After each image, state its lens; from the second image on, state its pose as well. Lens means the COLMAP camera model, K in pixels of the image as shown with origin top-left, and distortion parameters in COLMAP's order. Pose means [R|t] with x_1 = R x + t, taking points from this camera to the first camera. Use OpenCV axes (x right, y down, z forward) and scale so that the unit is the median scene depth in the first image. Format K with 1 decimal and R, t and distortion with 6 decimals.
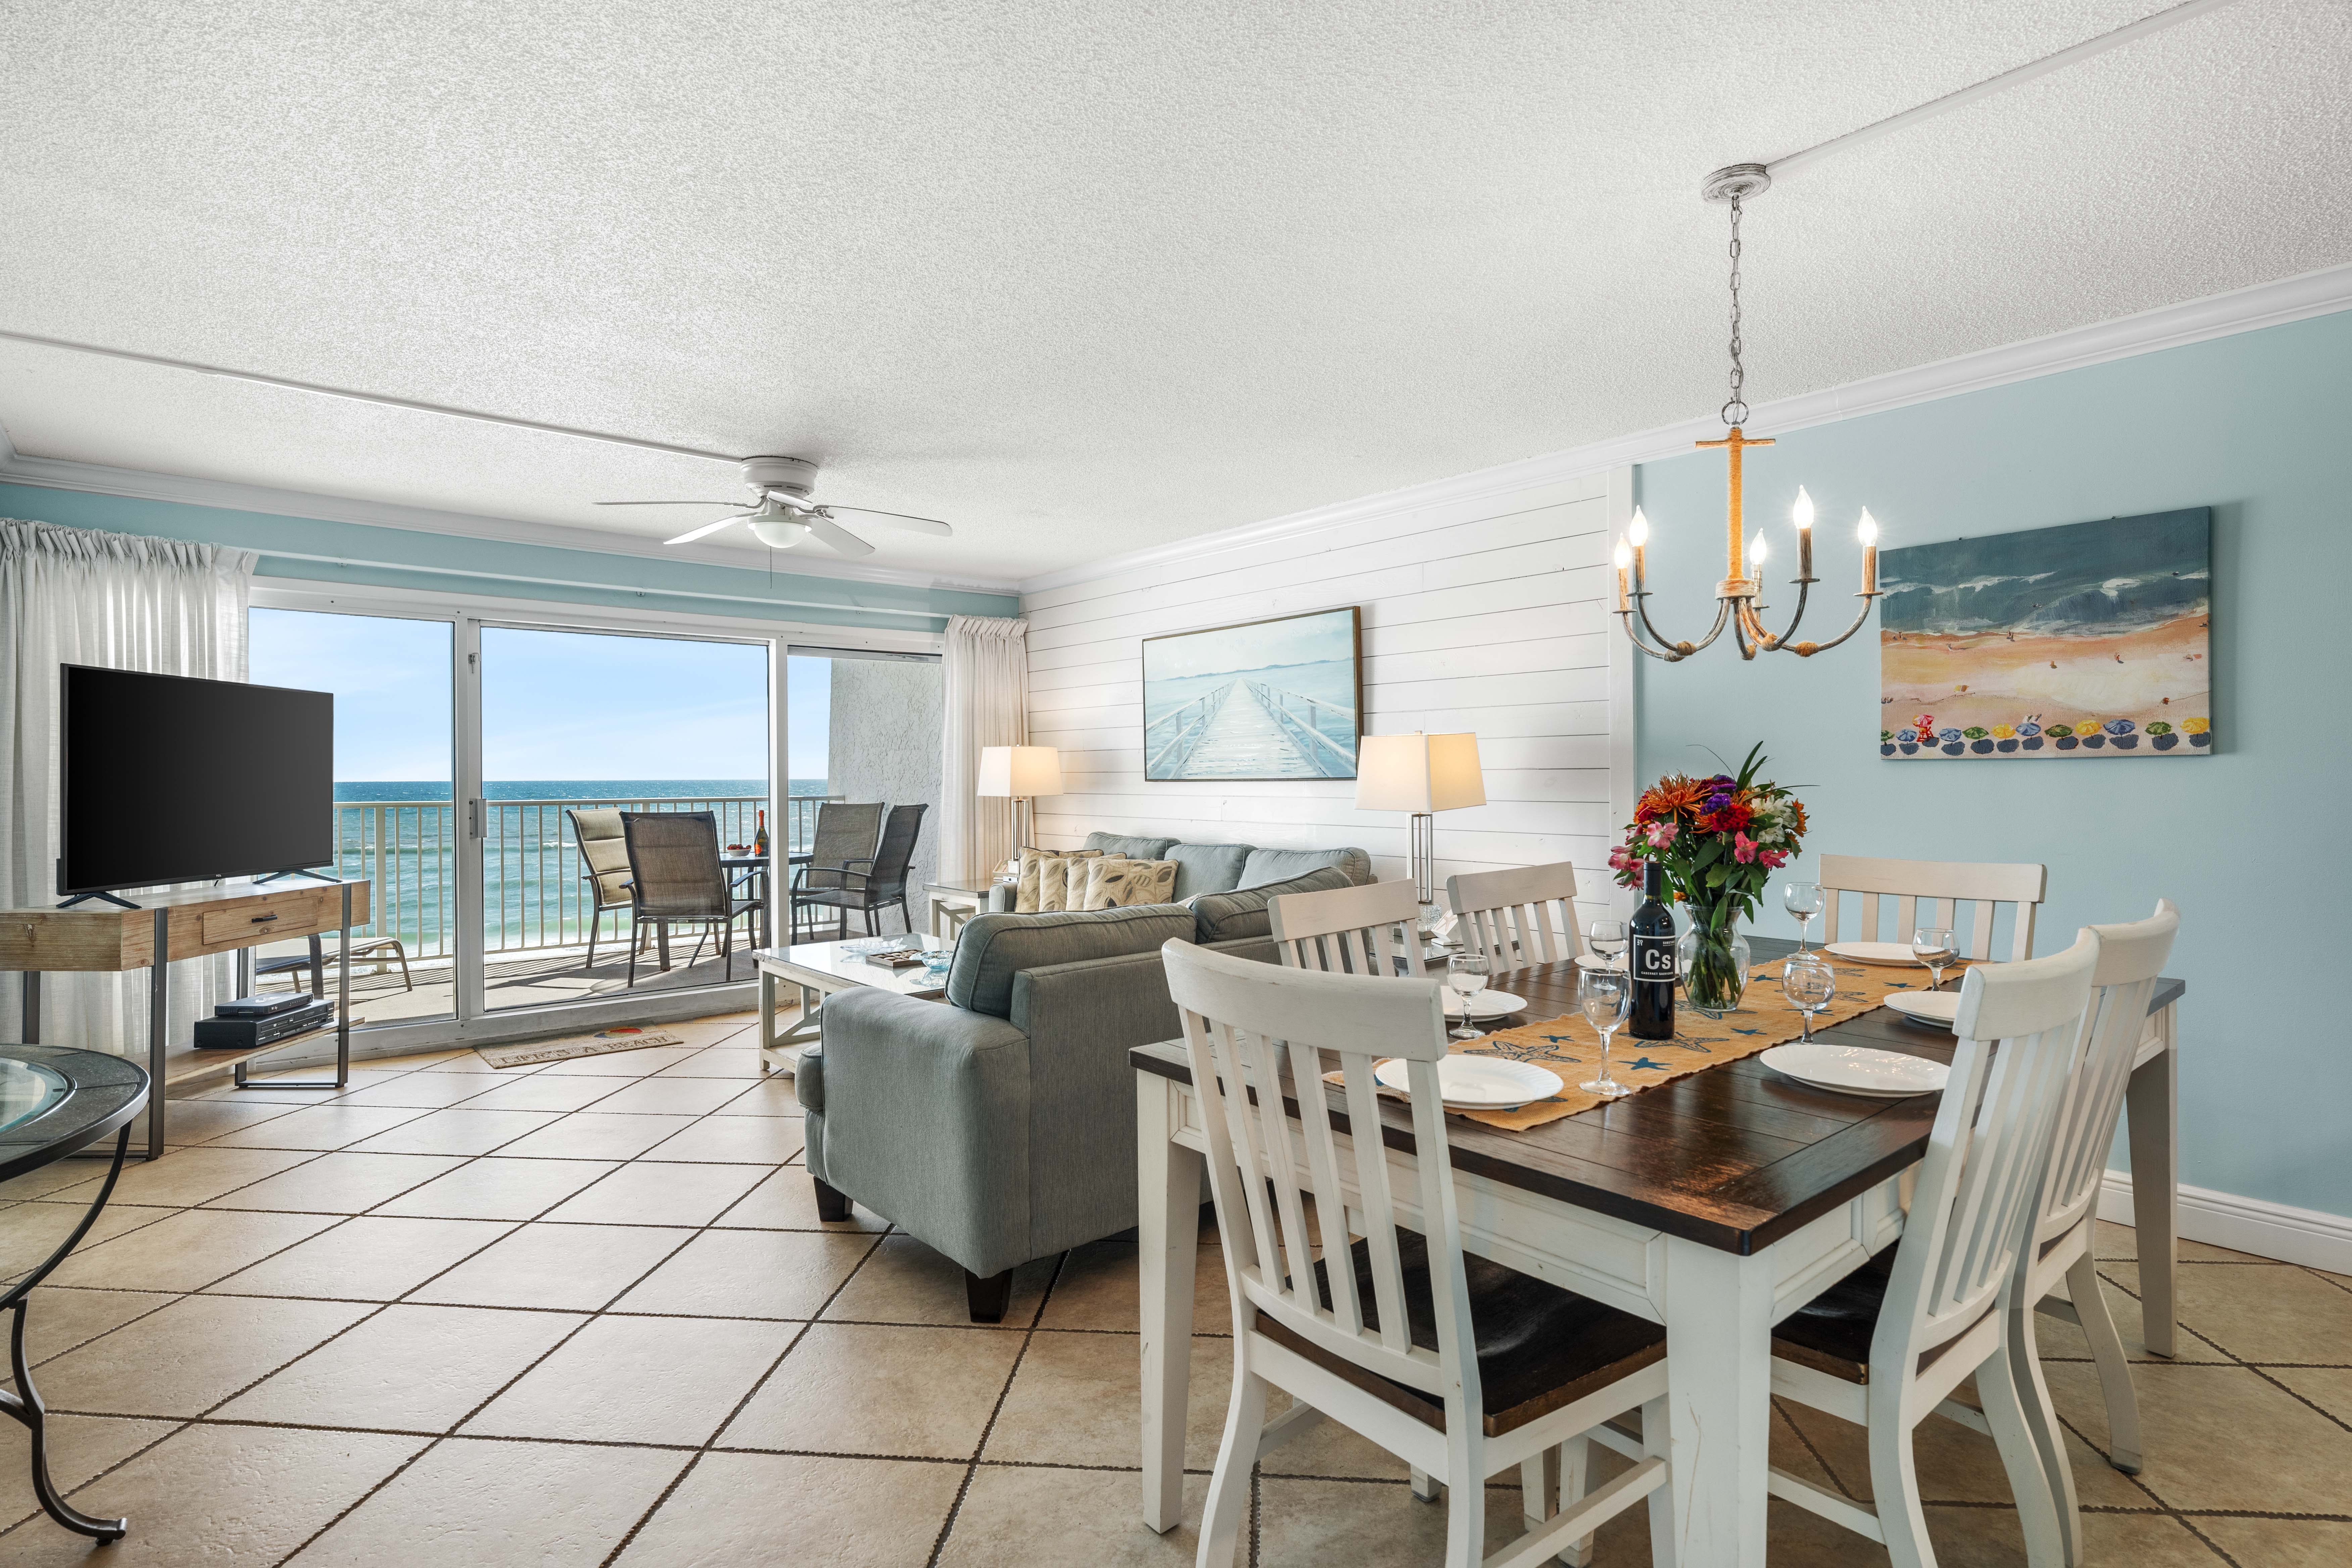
lens RADIAL K [[1170.2, 0, 1122.9], [0, 1170.2, 772.0], [0, 0, 1]] dist [-0.000844, 0.002081]
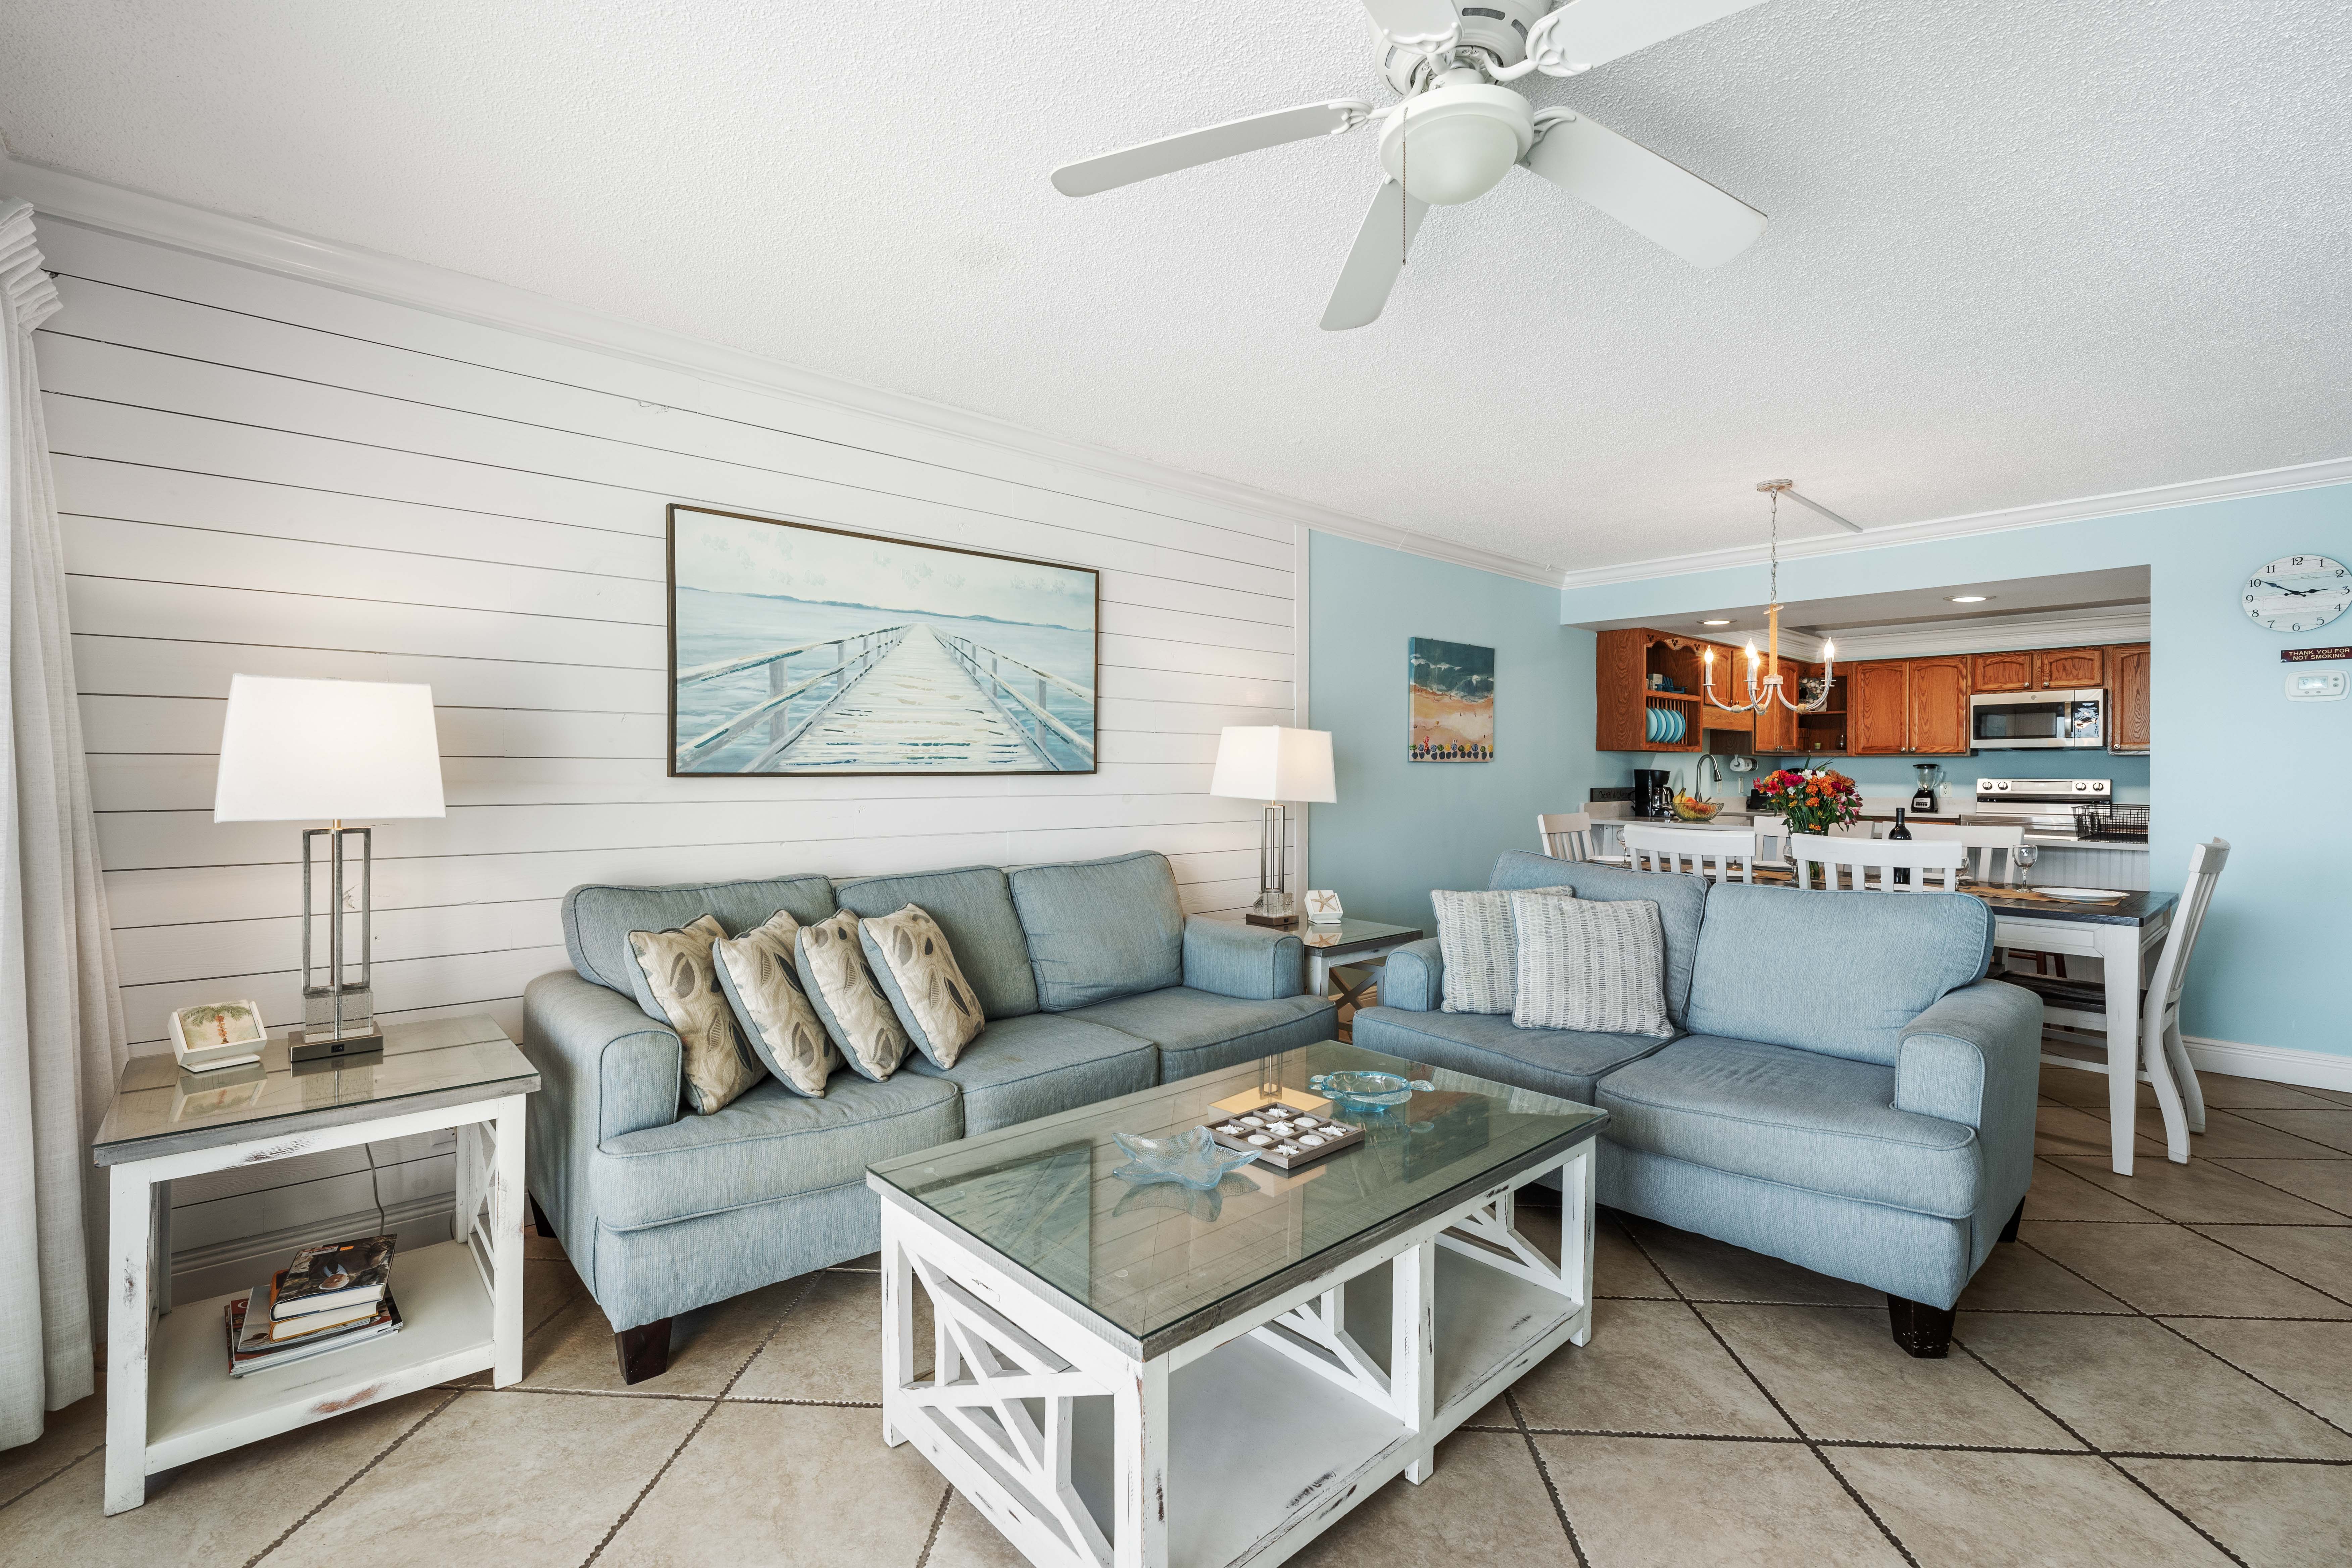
lens RADIAL K [[1083.1, 0, 1157.2], [0, 1083.1, 789.2], [0, 0, 1]] dist [0.002225, 0.002948]
pose [[-0.067681, -0.004888, 0.997695, -0.753903], [-0.000062, 0.999988, 0.004895, 0.018331], [-0.997707, 0.000269, -0.067681, 1.275578]]
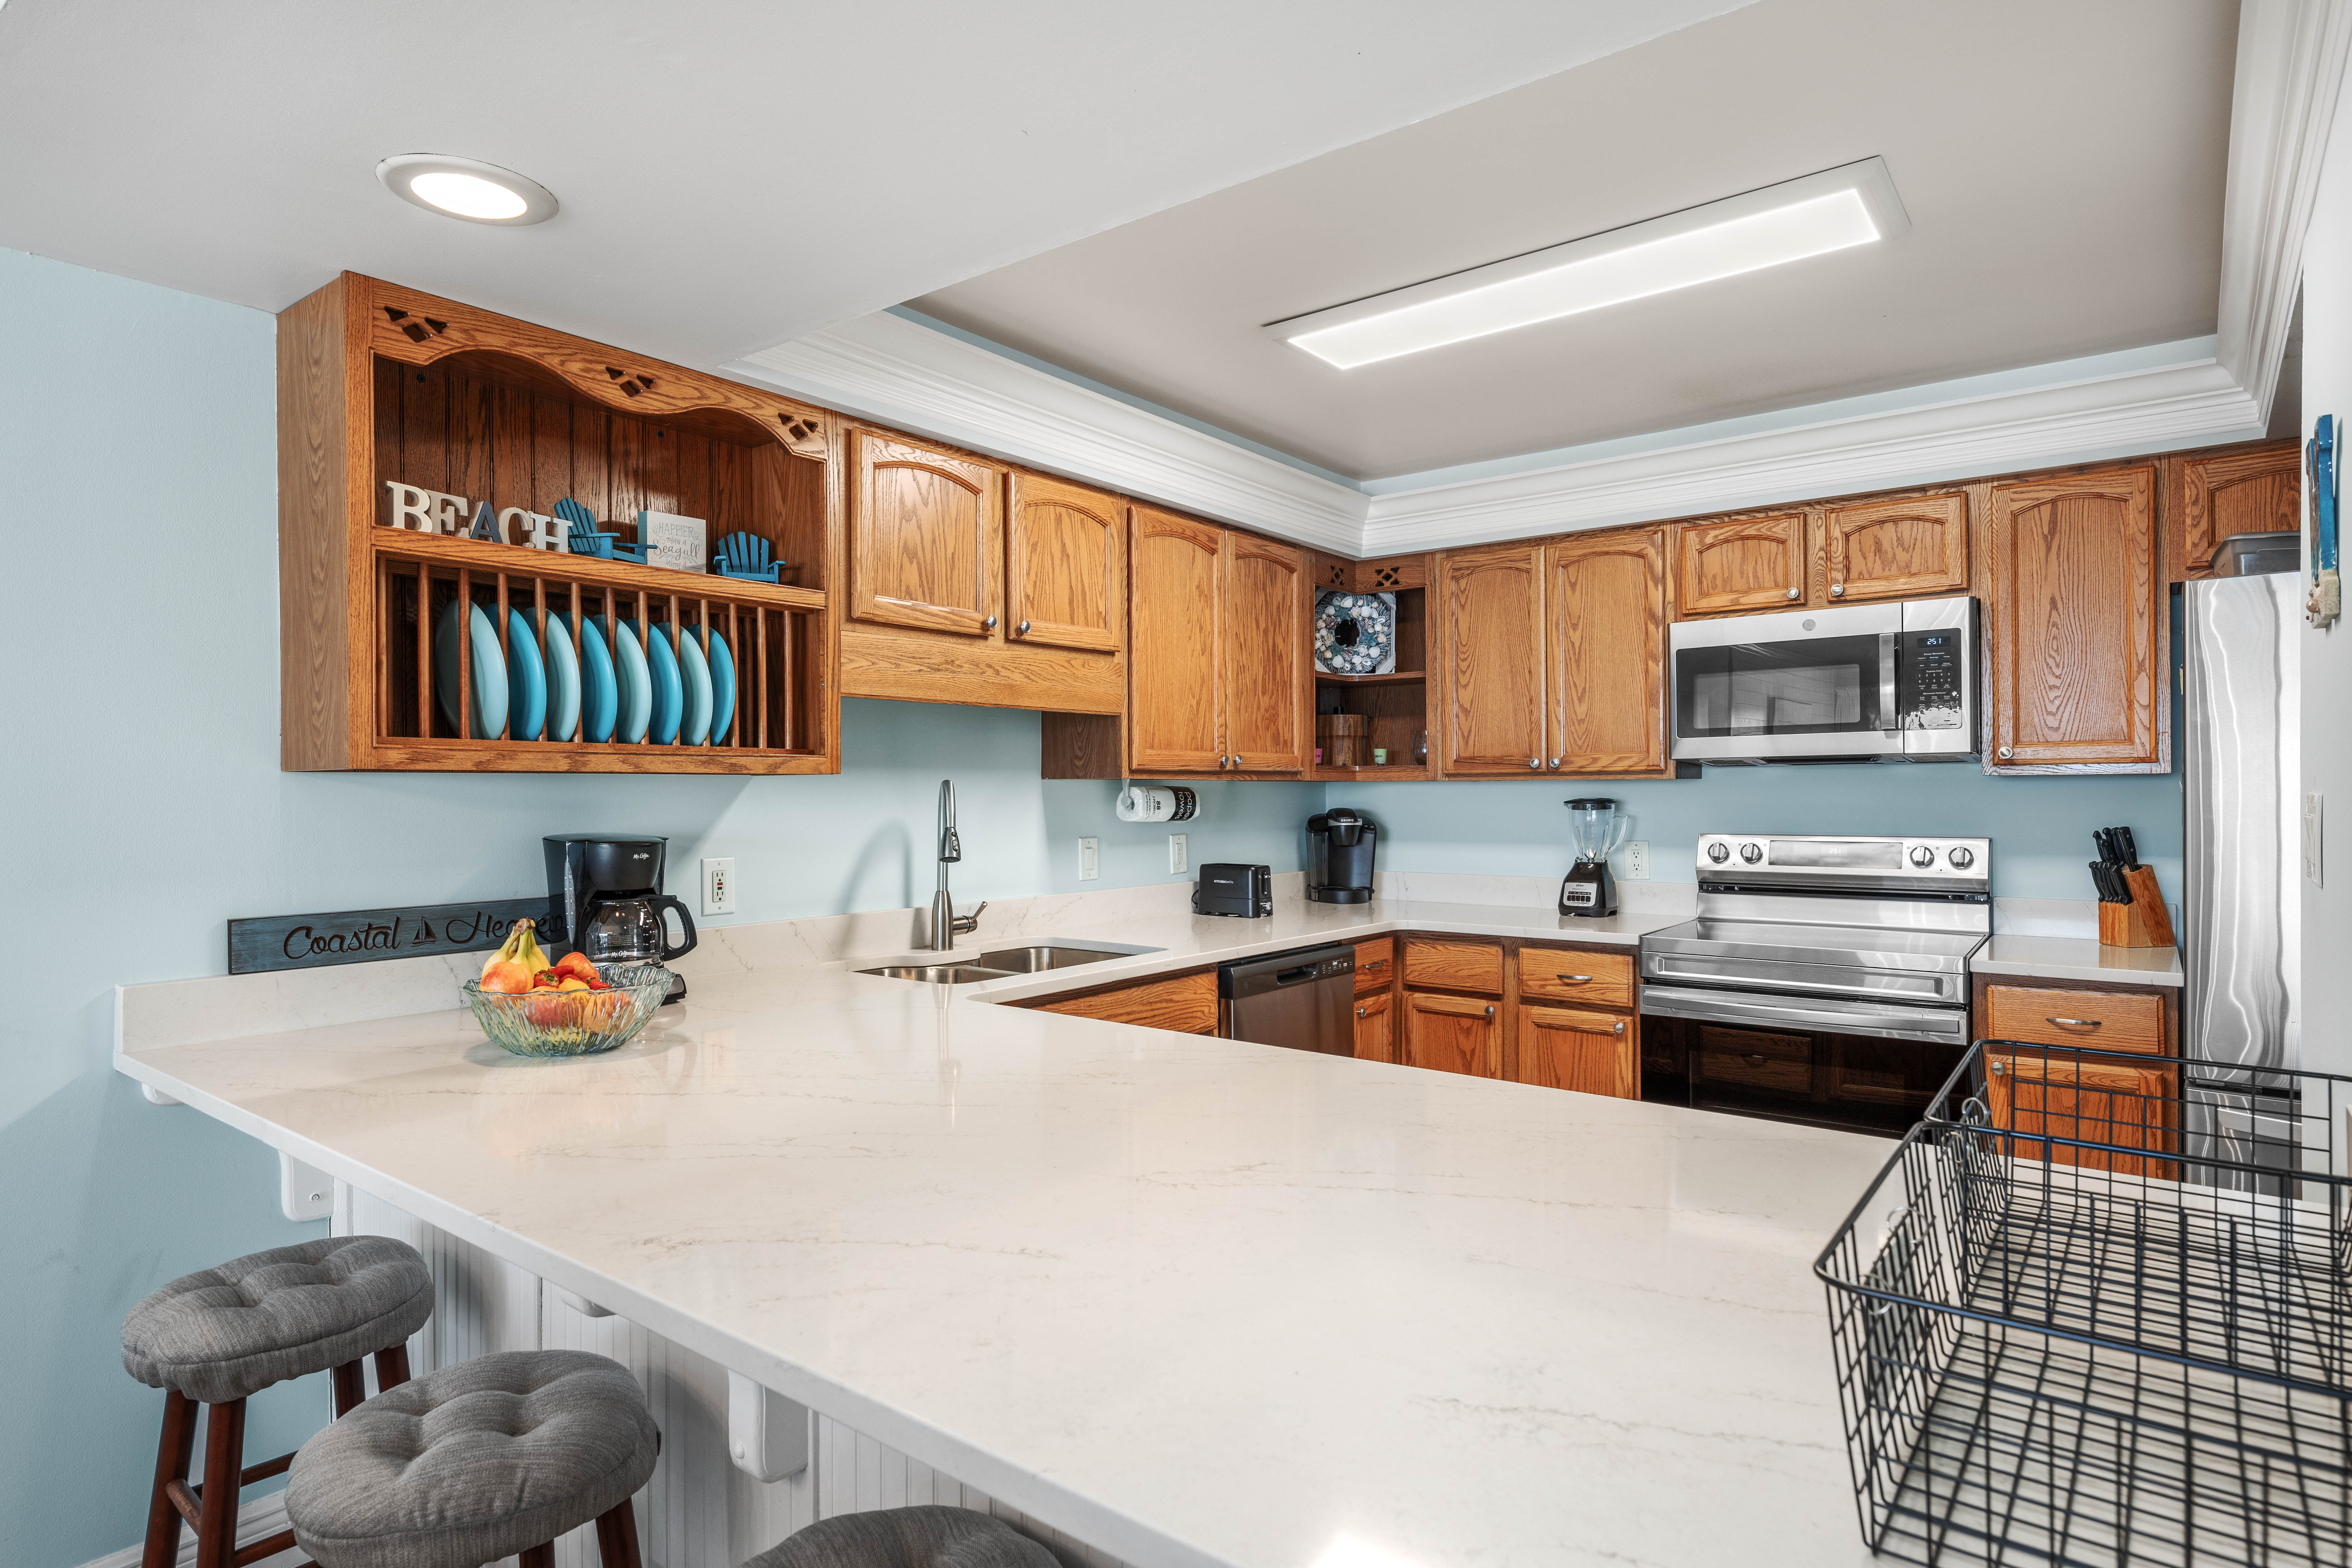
lens RADIAL K [[1247.8, 0, 1186.1], [0, 1247.8, 792.6], [0, 0, 1]] dist [0.002396, -0.001804]
pose [[-0.231801, 0.010057, 0.972711, 0.289473], [0.007825, 0.999933, -0.008474, -0.016648], [-0.972732, 0.005647, -0.231865, 0.250713]]
